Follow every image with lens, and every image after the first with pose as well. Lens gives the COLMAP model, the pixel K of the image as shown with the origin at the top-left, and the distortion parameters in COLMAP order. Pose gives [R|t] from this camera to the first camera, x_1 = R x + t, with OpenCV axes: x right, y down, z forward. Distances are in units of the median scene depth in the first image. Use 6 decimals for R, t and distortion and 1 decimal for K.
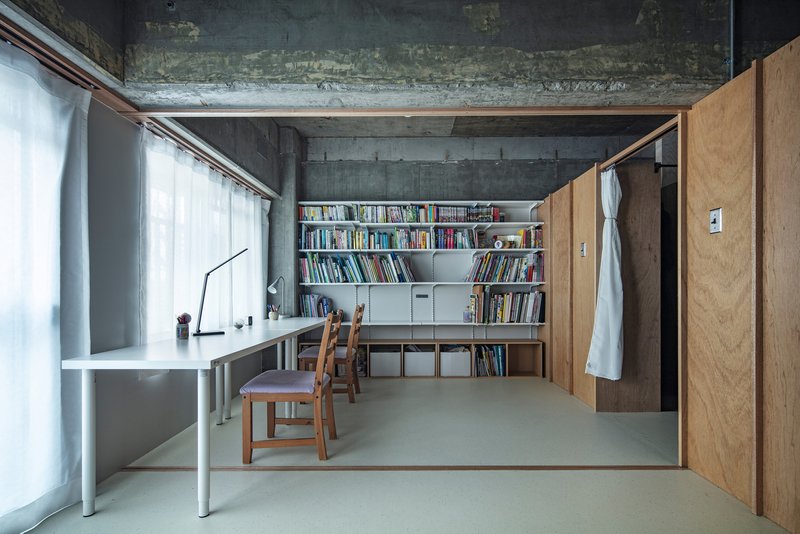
lens RADIAL K [[358.3, 0, 399.1], [0, 358.3, 289.5], [0, 0, 1]] dist [-0.000476, -0.001000]
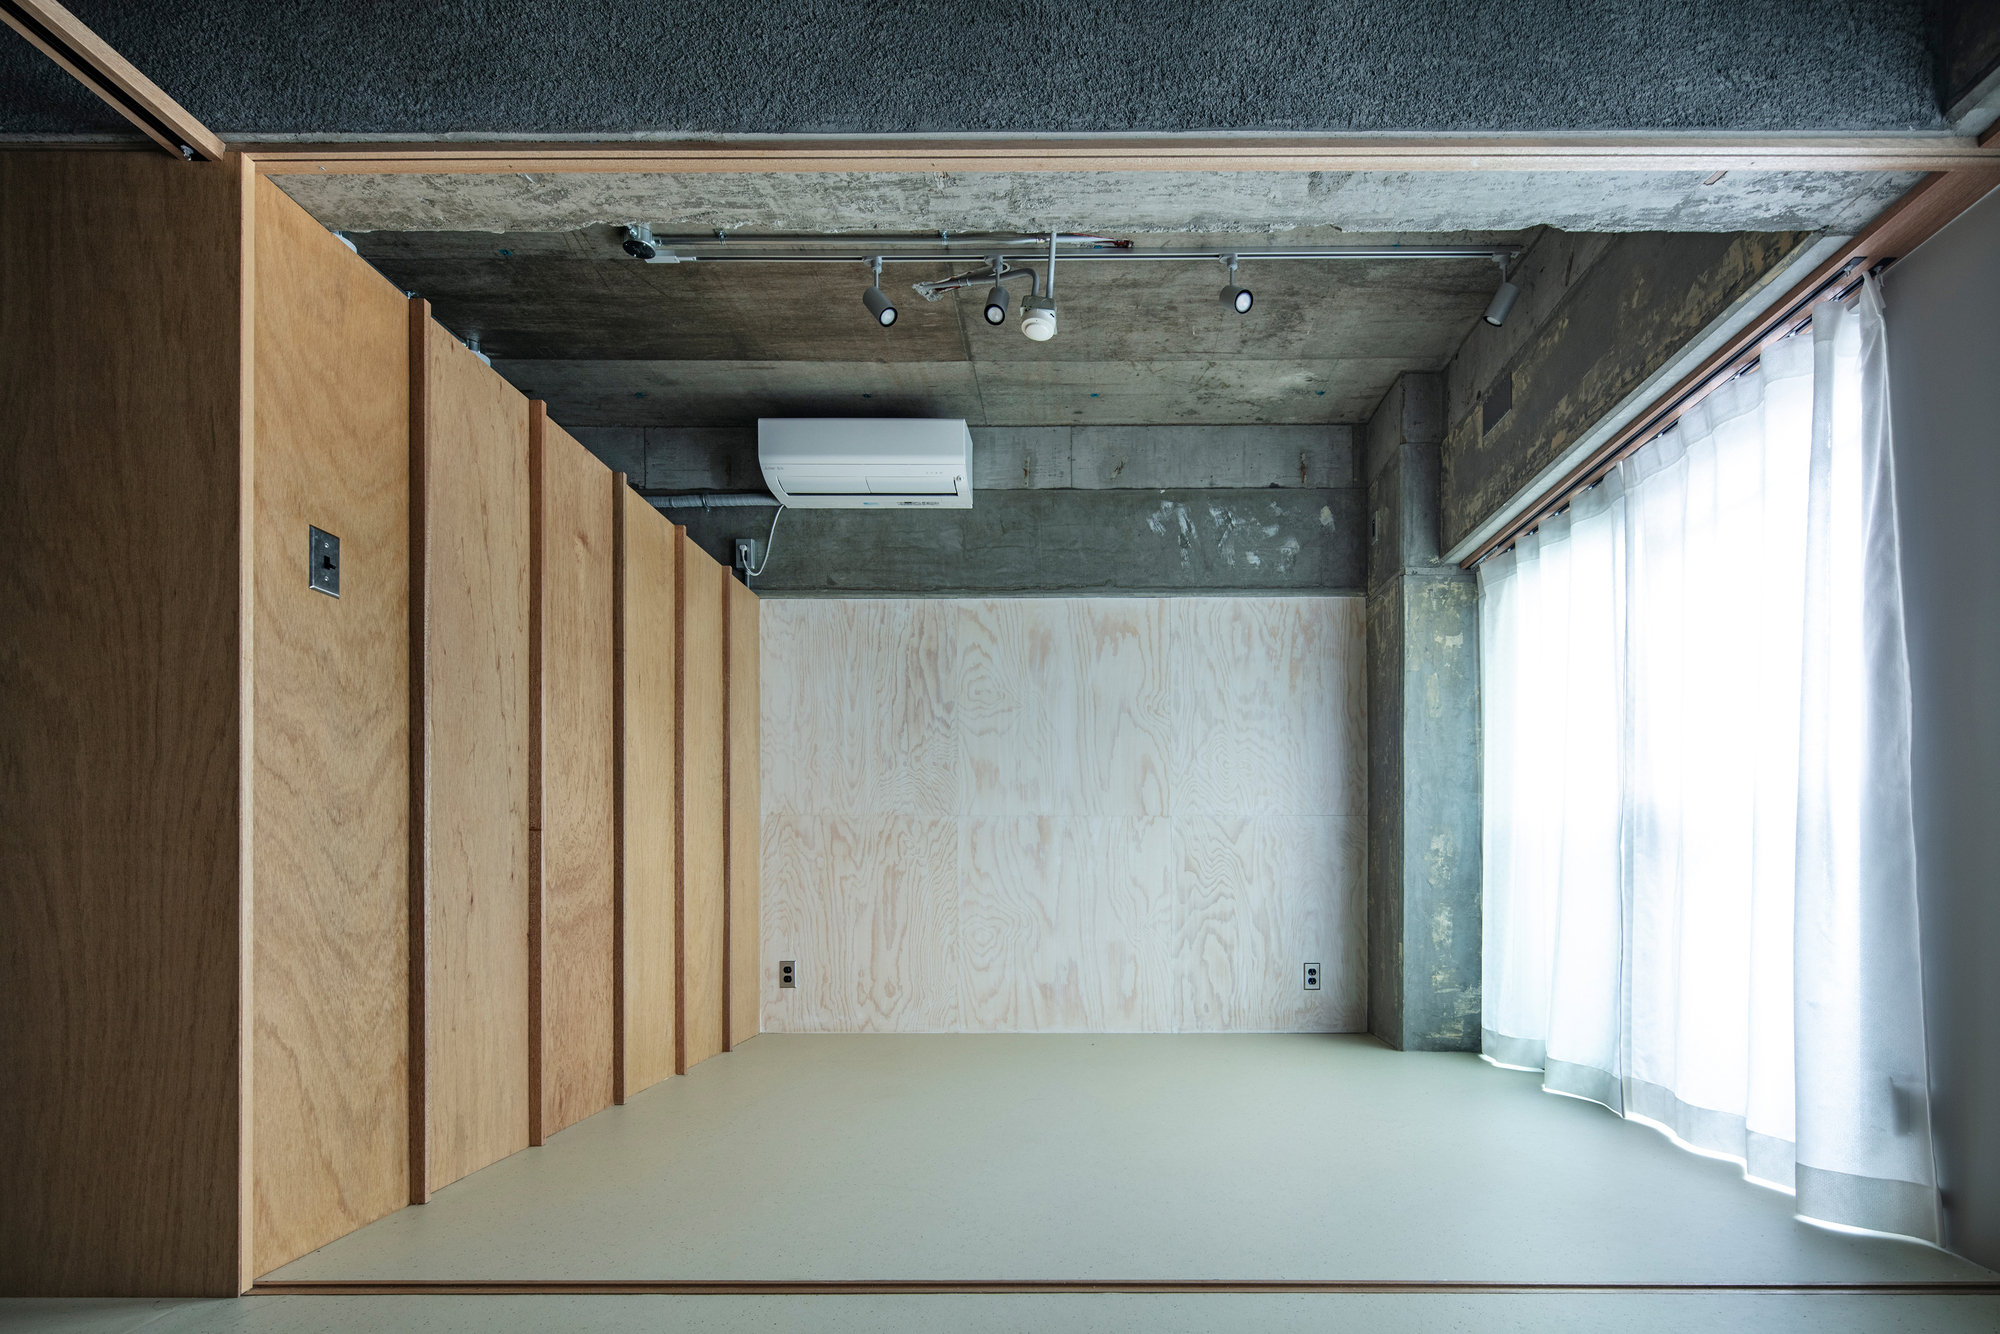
lens RADIAL K [[1023.3, 0, 1049.5], [0, 1023.3, 887.2], [0, 0, 1]] dist [0.002965, -0.000234]
pose [[-0.999986, 0.003137, 0.004283, 0.038189], [0.003149, 0.999991, 0.002783, 0.064137], [-0.004274, 0.002796, -0.999987, 0.845734]]
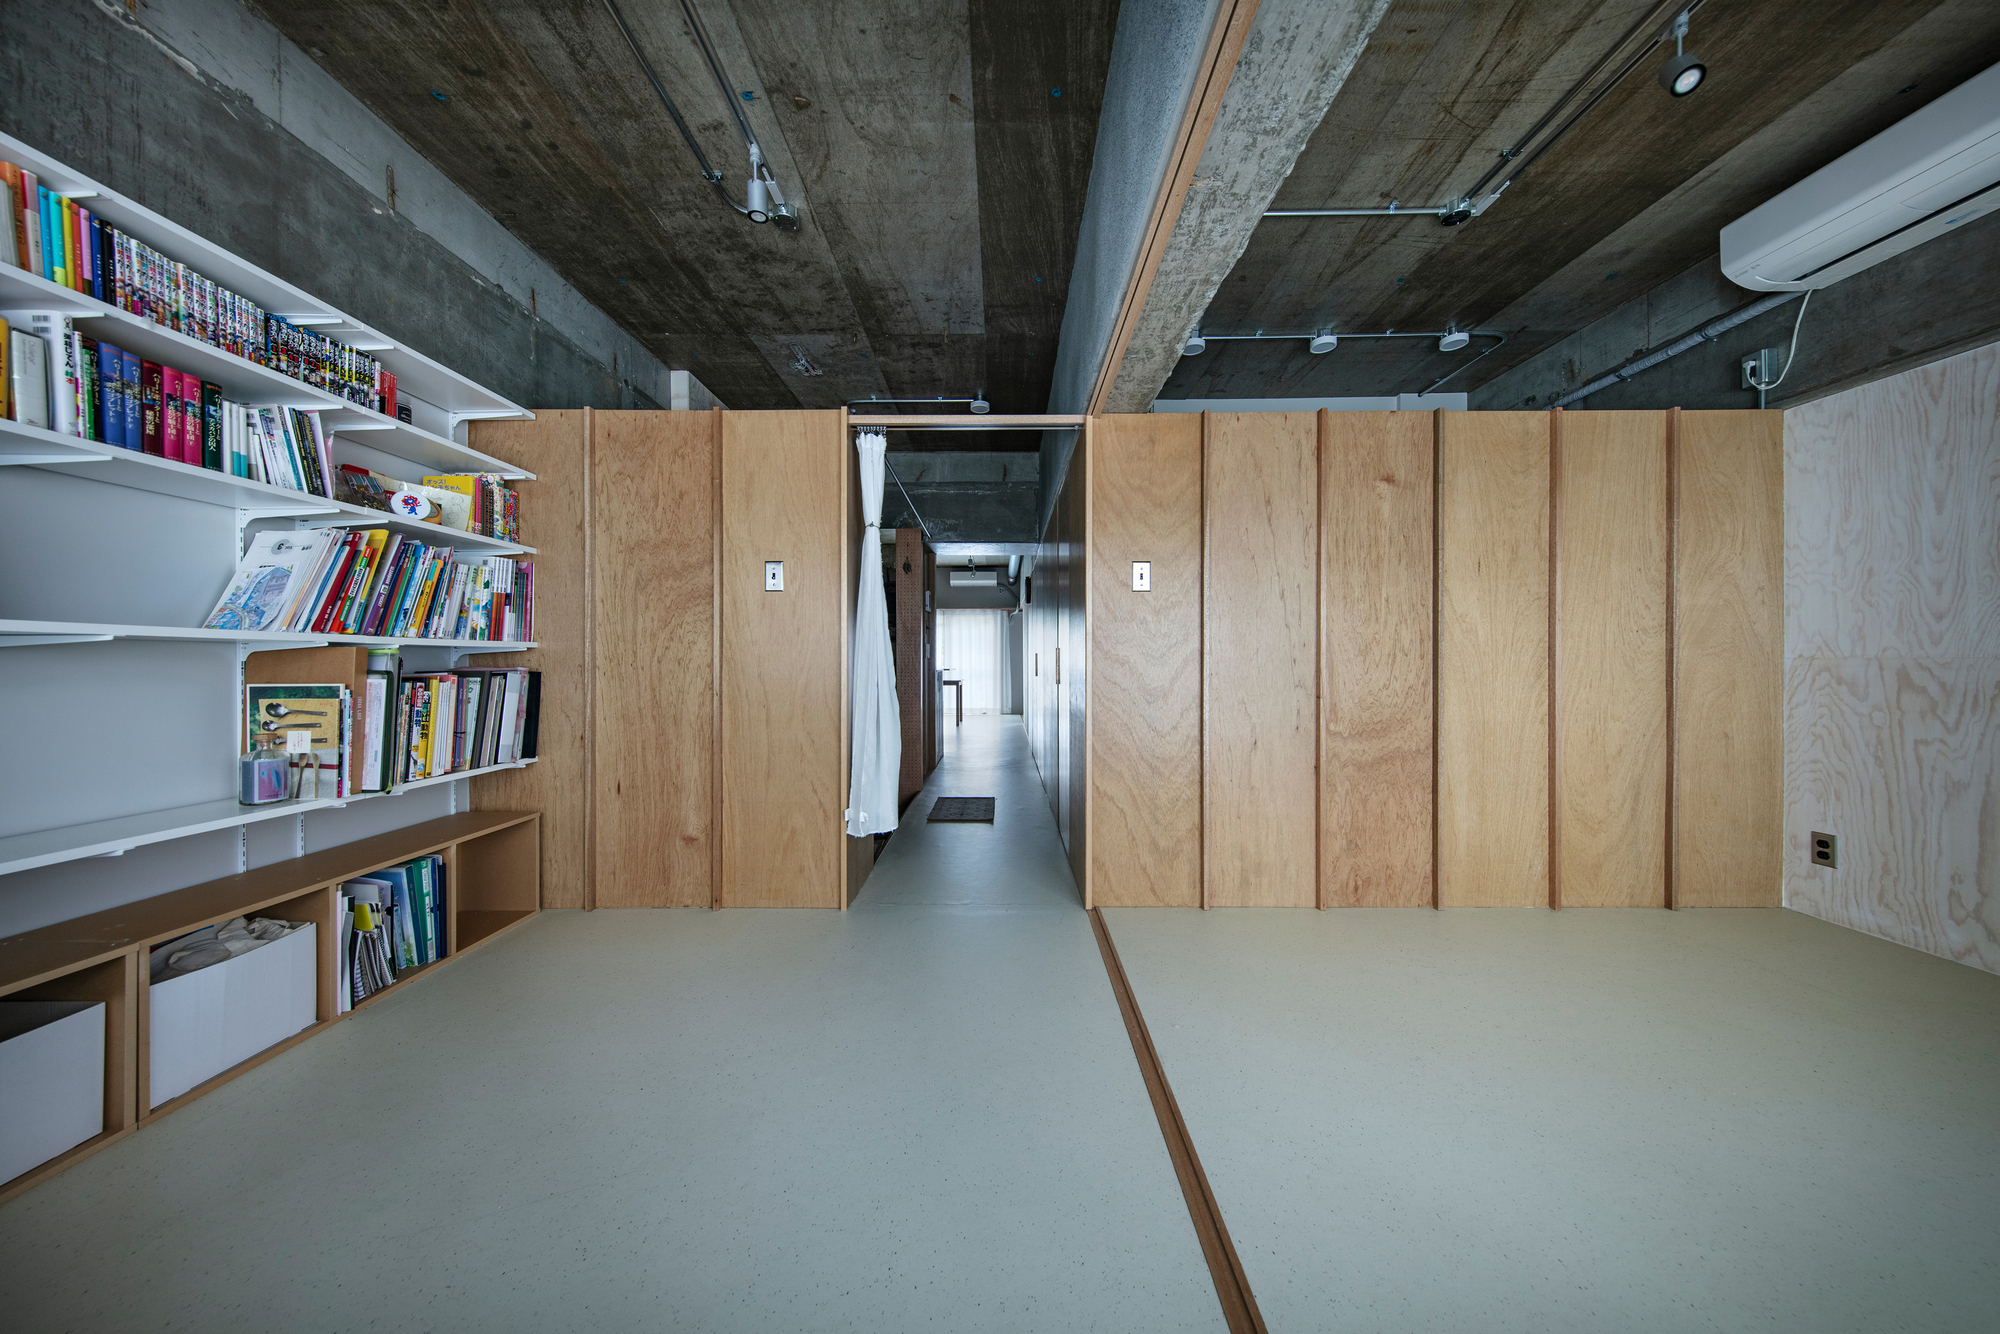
lens RADIAL K [[632.8, 0, 995.3], [0, 632.8, 664.4], [0, 0, 1]] dist [-0.000440, -0.000073]
pose [[0.015065, -0.000418, 0.999886, -0.214719], [0.002324, 0.999997, 0.000383, 0.001660], [-0.999884, 0.002318, 0.015065, 0.523847]]
